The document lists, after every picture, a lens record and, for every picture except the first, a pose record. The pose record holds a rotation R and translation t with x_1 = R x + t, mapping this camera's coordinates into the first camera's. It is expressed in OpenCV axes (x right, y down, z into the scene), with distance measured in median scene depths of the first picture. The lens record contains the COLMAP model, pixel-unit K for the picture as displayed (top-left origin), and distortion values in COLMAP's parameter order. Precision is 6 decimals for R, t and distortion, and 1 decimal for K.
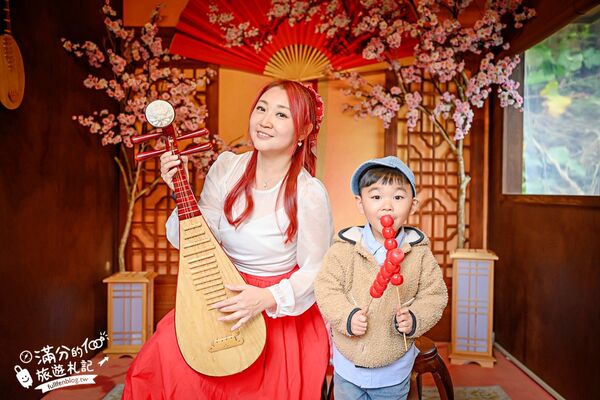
lens RADIAL K [[526.0, 0, 299.8], [0, 526.0, 199.6], [0, 0, 1]] dist [0.001472, 0.000594]
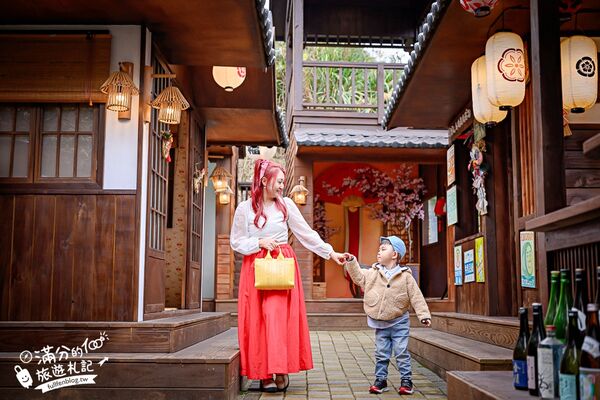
lens RADIAL K [[735.8, 0, 300.3], [0, 735.8, 200.2], [0, 0, 1]] dist [0.002934, 0.000000]
pose [[0.996190, 0.007231, 0.086907, -0.655150], [0.005369, 0.989581, -0.143876, 0.319195], [-0.087042, 0.143795, 0.985772, -3.010136]]
